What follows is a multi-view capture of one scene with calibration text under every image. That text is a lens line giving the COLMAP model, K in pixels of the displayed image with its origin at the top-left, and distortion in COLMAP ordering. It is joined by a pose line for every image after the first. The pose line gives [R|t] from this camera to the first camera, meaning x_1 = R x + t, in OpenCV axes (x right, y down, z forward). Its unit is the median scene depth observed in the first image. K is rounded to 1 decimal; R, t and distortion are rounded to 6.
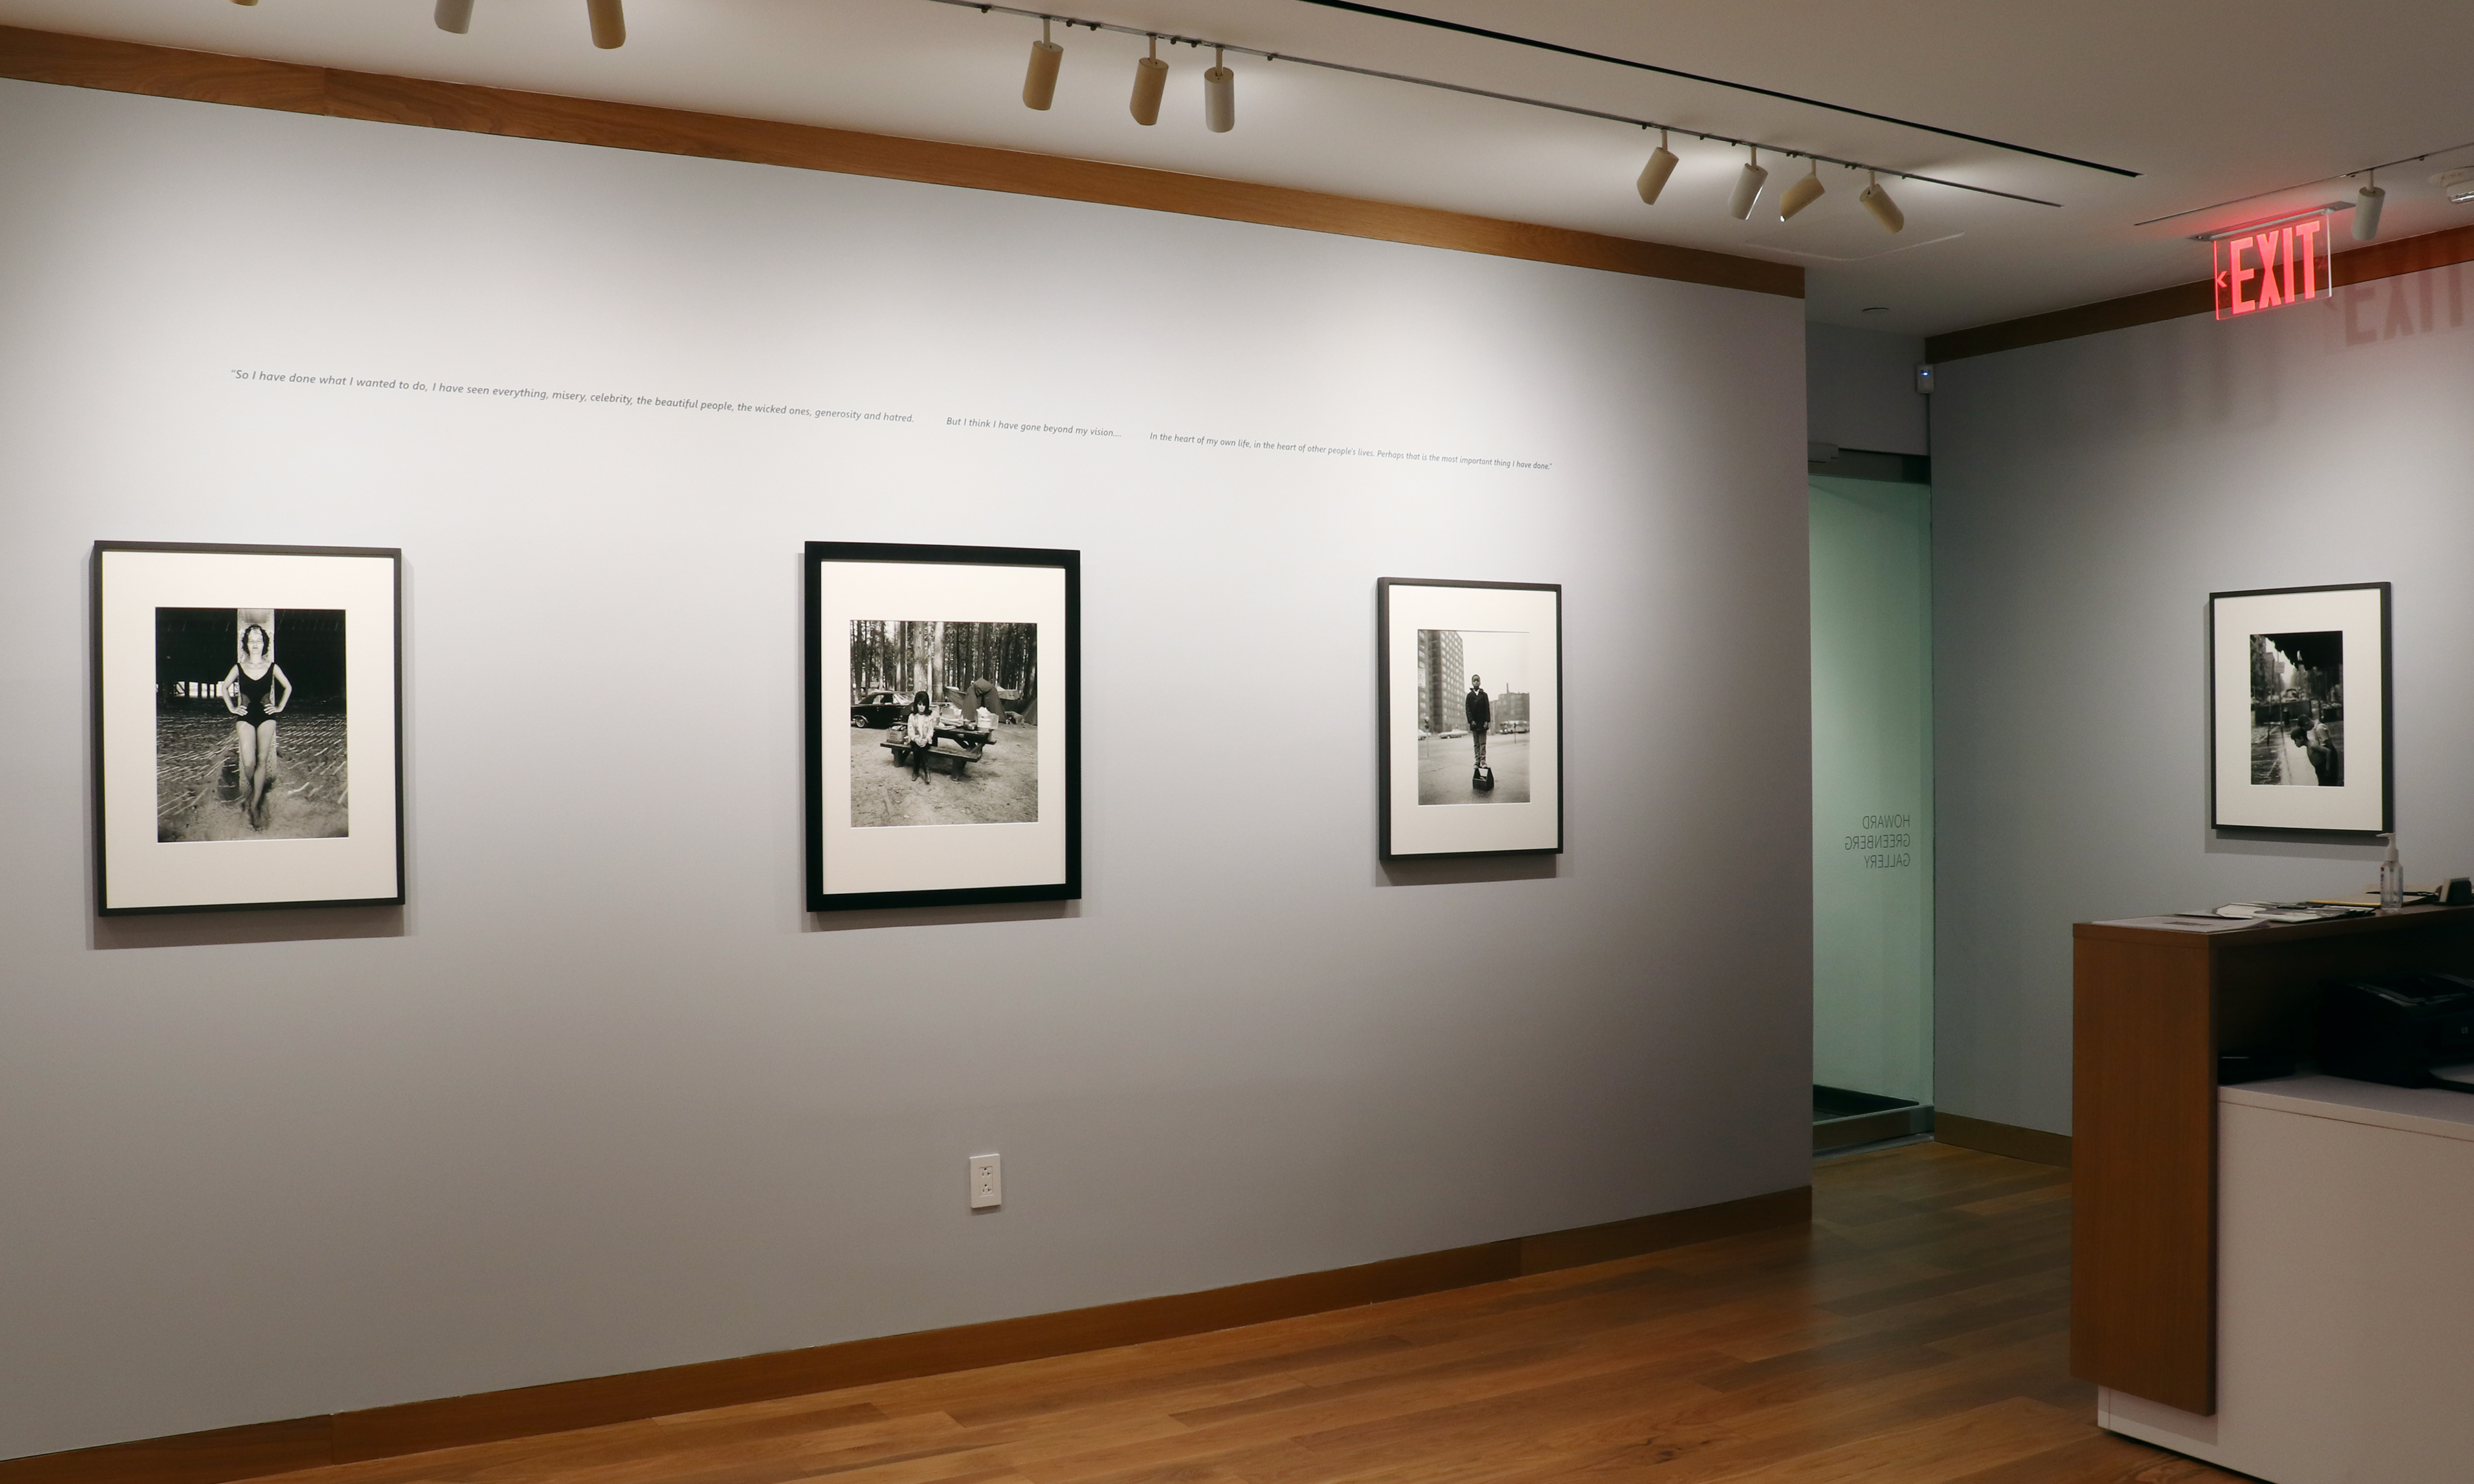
lens RADIAL K [[2269.7, 0, 1189.7], [0, 2269.7, 738.2], [0, 0, 1]] dist [-0.143901, 0.000000]
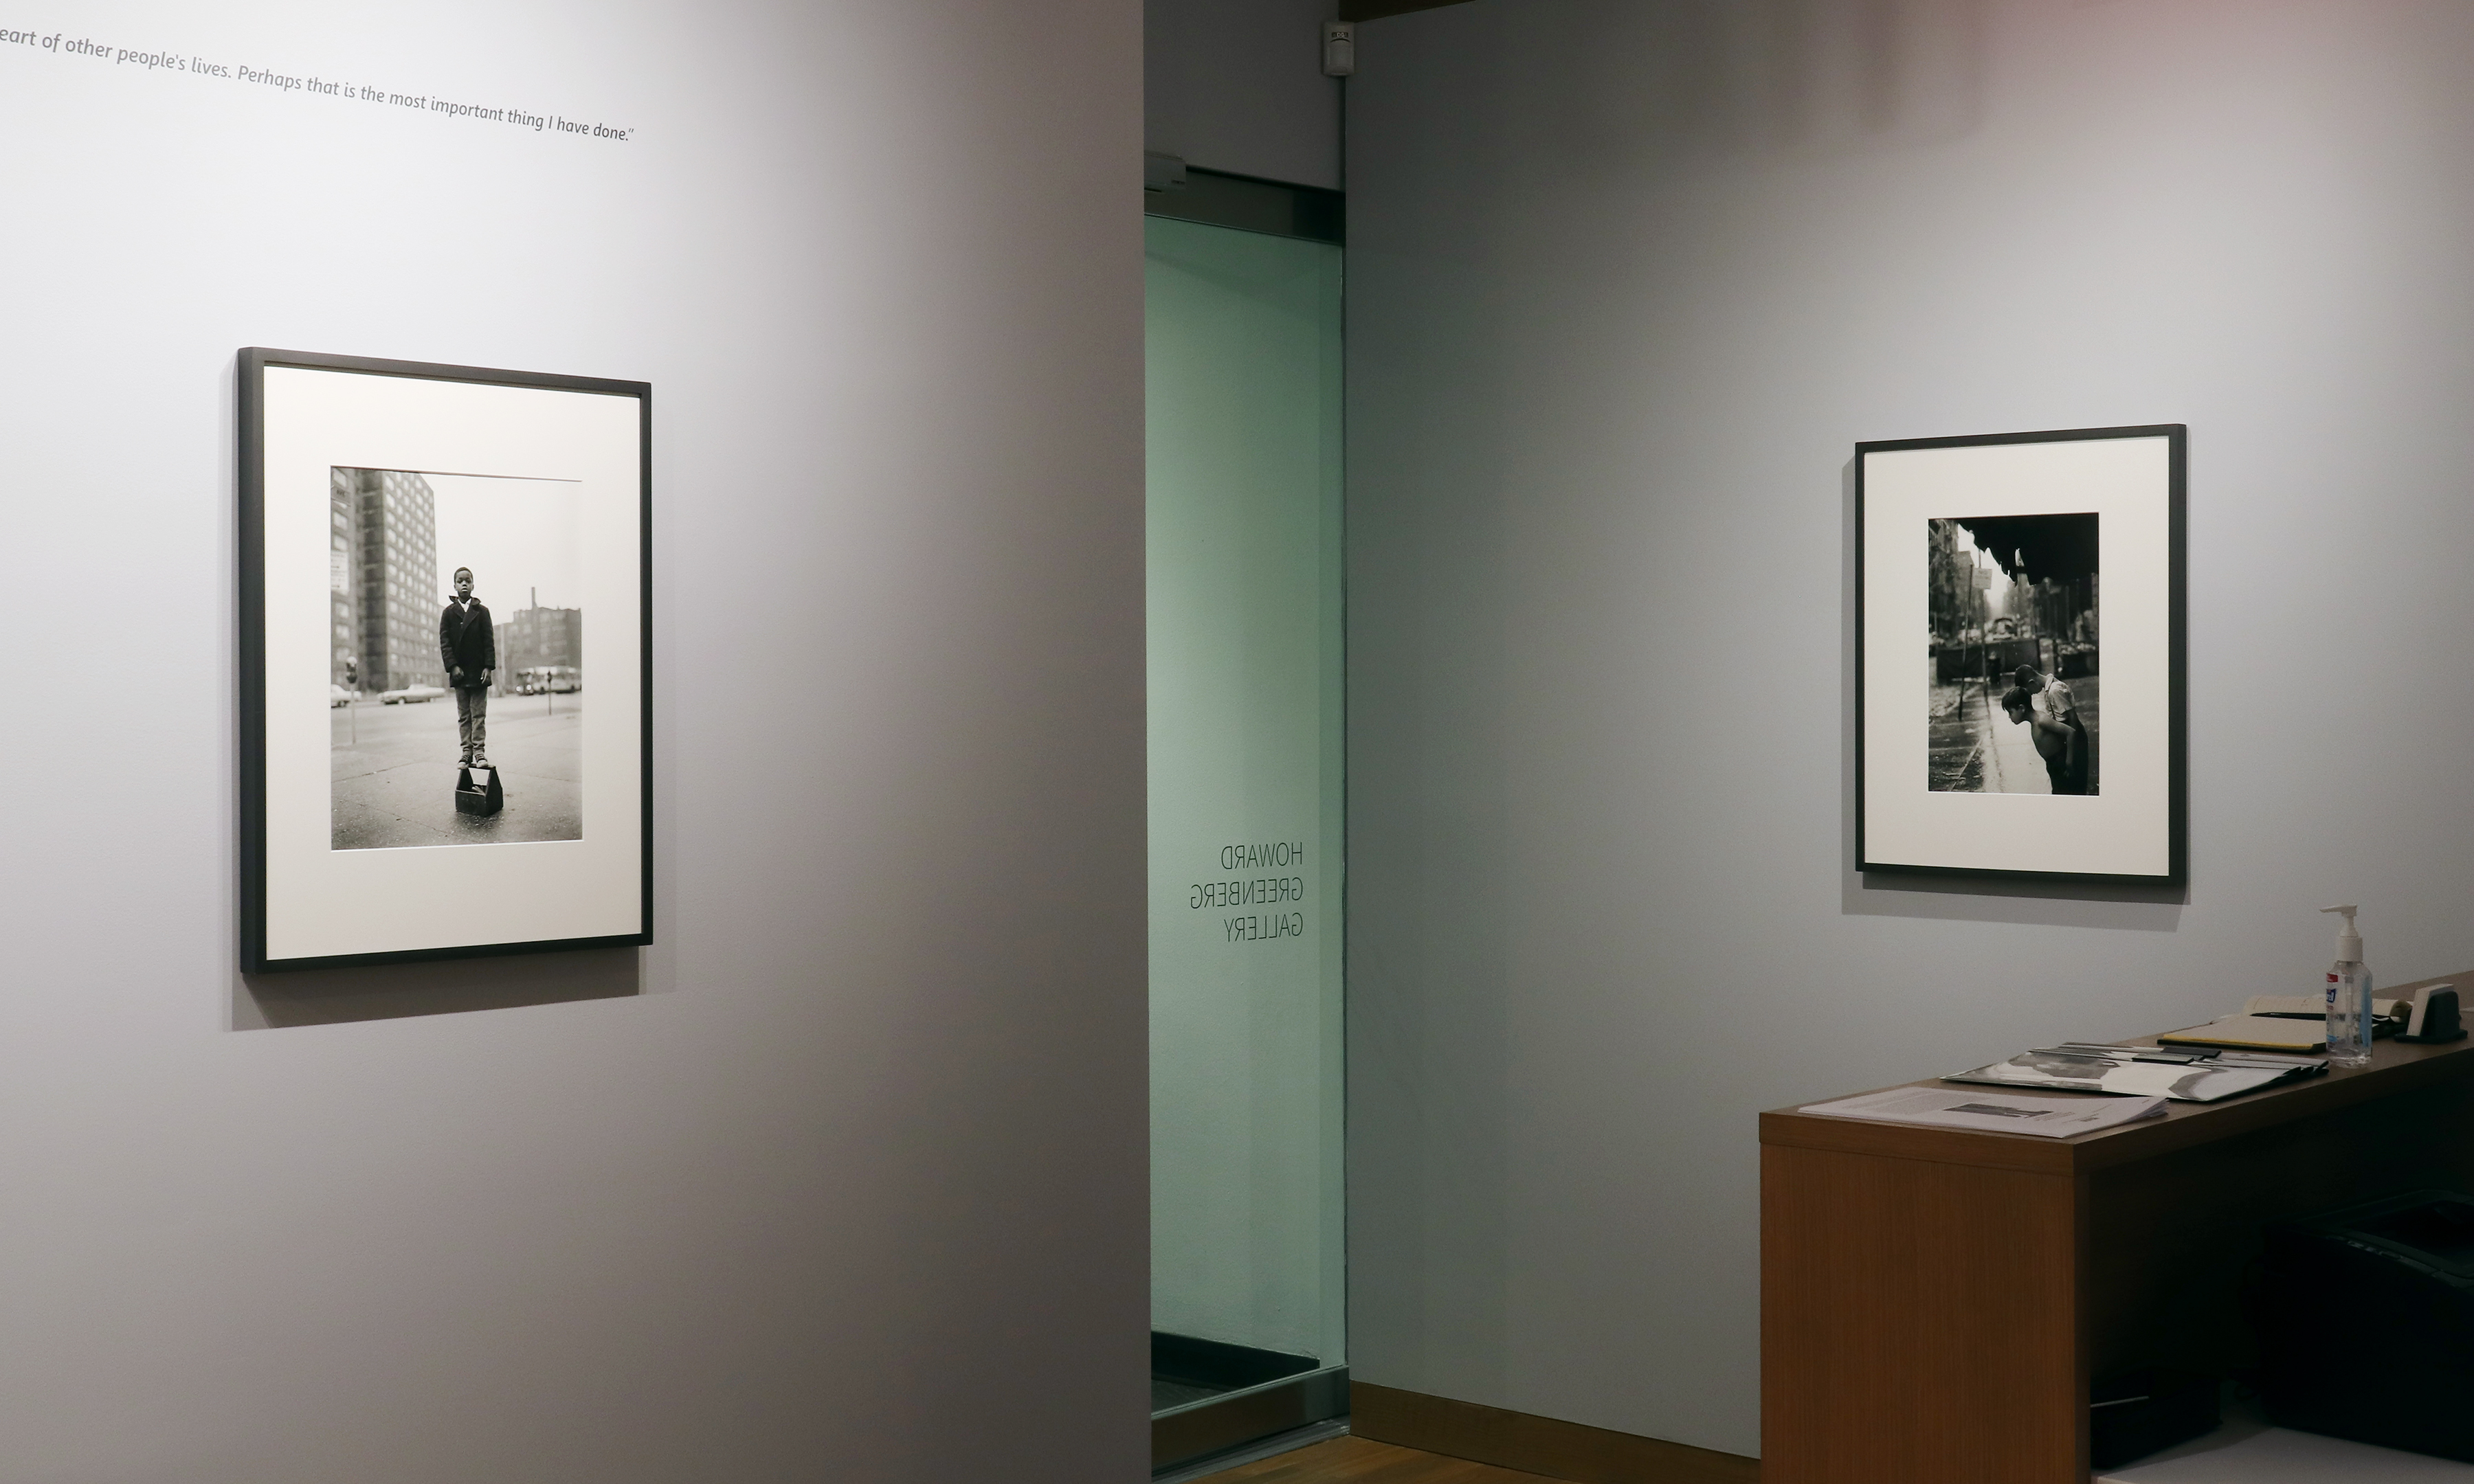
lens RADIAL K [[3352.8, 0, 1301.9], [0, 3352.8, 718.3], [0, 0, 1]] dist [-0.055248, 0.000000]
pose [[0.941603, 0.001638, 0.336721, 0.052428], [-0.004022, 0.999972, 0.006381, -0.001911], [-0.336701, -0.007363, 0.941583, 0.267566]]
